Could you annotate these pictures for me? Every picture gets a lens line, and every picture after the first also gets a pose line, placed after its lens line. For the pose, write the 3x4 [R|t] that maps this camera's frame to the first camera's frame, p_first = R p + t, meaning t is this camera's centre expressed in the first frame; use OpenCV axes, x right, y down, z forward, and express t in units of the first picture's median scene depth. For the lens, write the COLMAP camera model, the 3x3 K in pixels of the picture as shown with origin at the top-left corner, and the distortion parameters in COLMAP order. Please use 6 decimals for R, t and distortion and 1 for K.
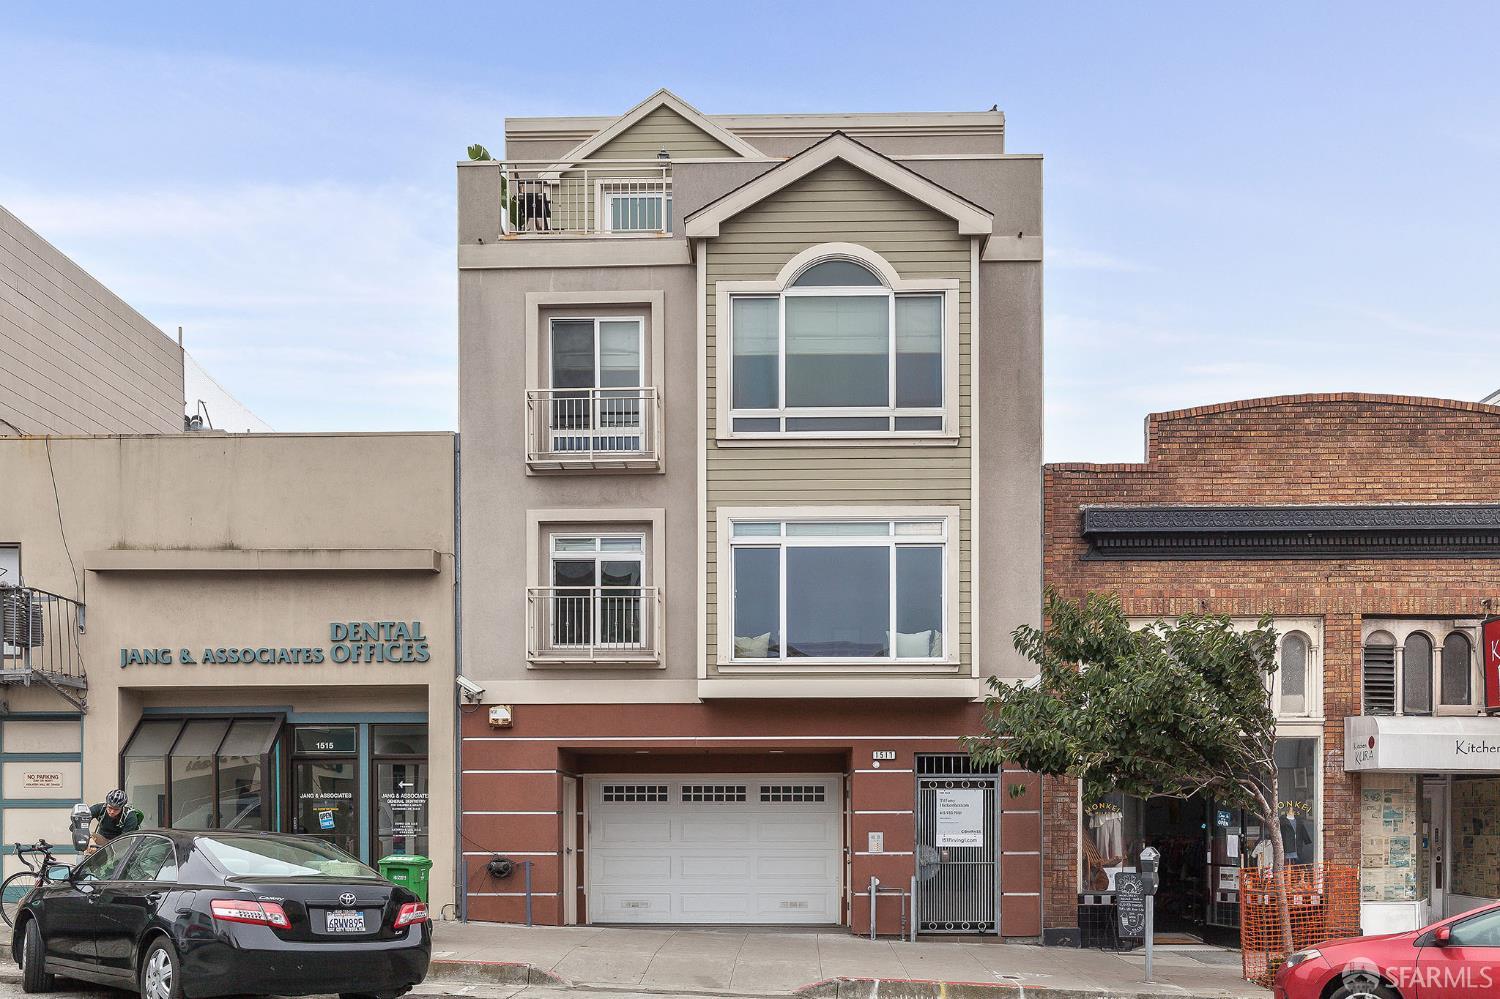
lens RADIAL K [[1143.0, 0, 747.6], [0, 1143.0, 567.8], [0, 0, 1]] dist [-0.003348, -0.002250]
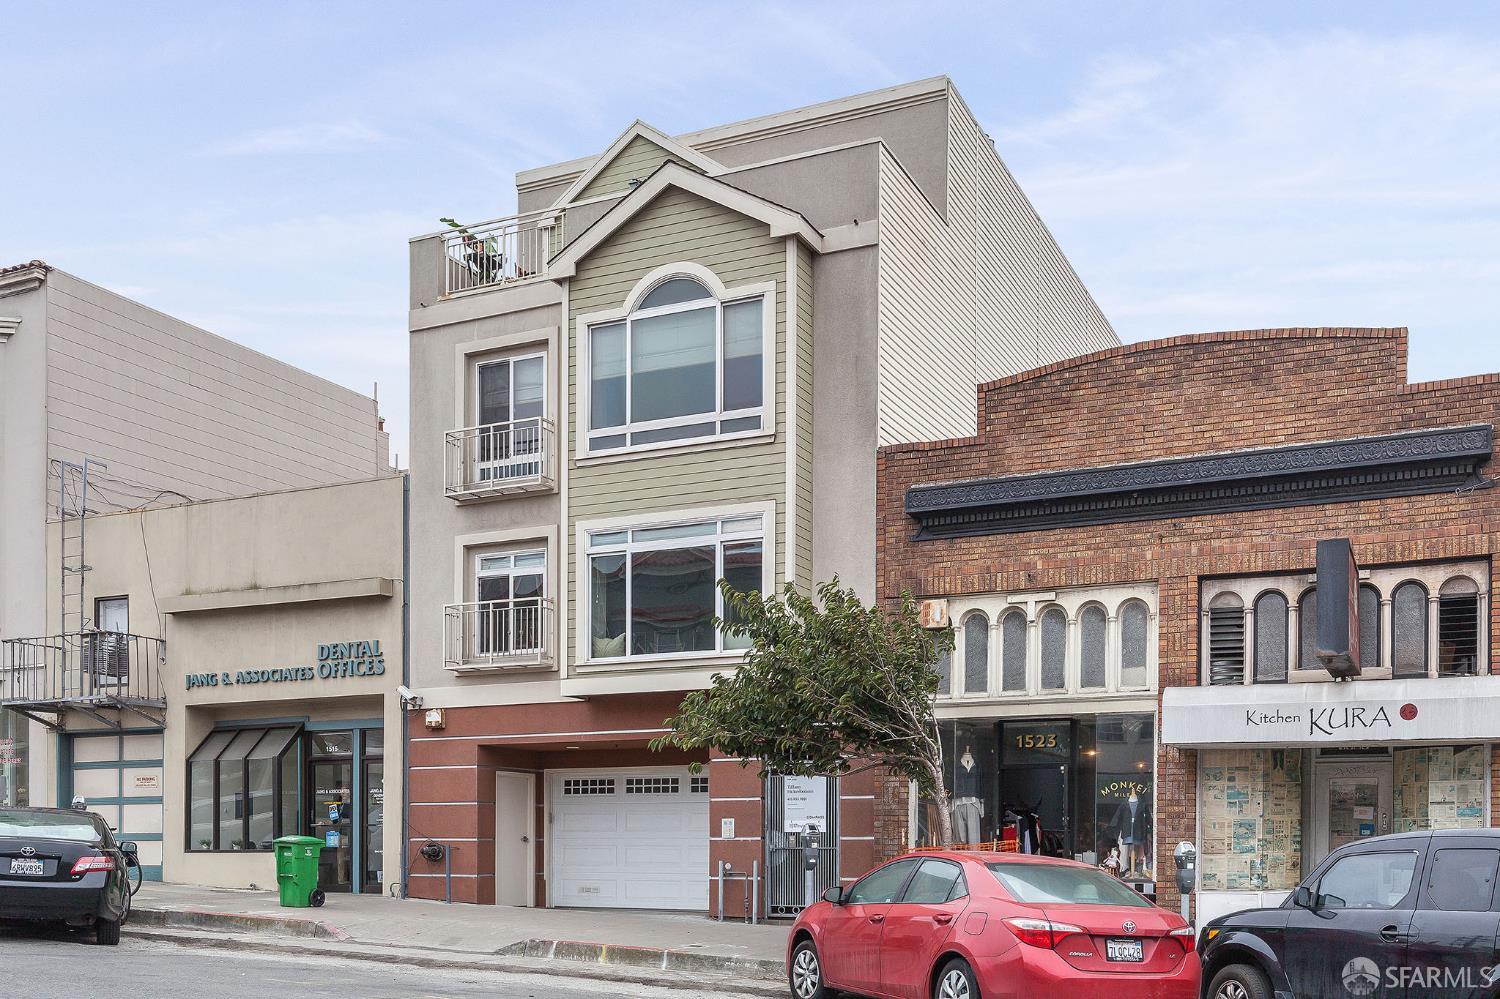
lens RADIAL K [[1284.7, 0, 750.3], [0, 1284.7, 498.1], [0, 0, 1]] dist [-0.008606, -0.004050]
pose [[0.928269, -0.095535, -0.359429, 0.562559], [0.081261, 0.995193, -0.054654, 0.005516], [0.362923, 0.021526, 0.931570, -0.089221]]
